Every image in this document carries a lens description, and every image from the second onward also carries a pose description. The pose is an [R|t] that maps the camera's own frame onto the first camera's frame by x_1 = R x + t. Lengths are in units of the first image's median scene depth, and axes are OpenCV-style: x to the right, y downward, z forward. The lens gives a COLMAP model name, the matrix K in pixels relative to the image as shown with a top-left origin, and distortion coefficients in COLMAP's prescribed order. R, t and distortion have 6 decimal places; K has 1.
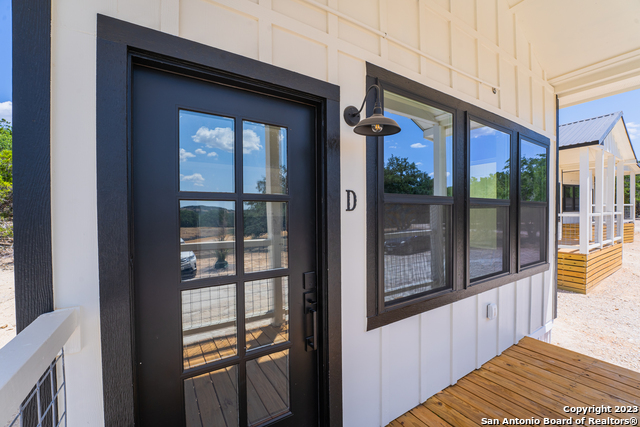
lens RADIAL K [[265.7, 0, 320.0], [0, 265.7, 213.5], [0, 0, 1]] dist [-0.011963, 0.000283]
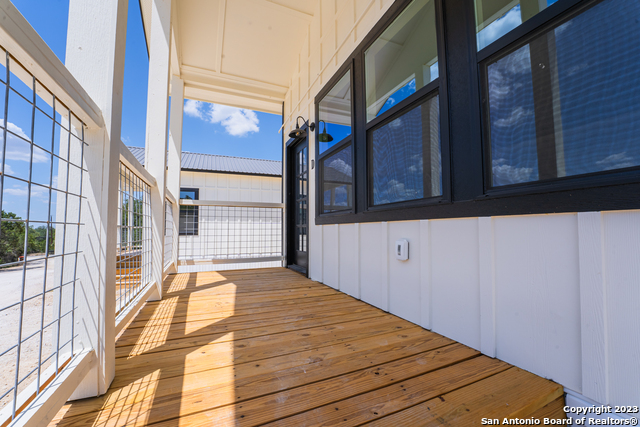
lens RADIAL K [[265.7, 0, 320.0], [0, 265.7, 213.5], [0, 0, 1]] dist [-0.011963, 0.000283]
pose [[-0.139255, -0.046479, -0.989165, 1.525982], [-0.000100, 0.998899, -0.046922, 0.311058], [0.990257, -0.006435, -0.139106, 0.923083]]
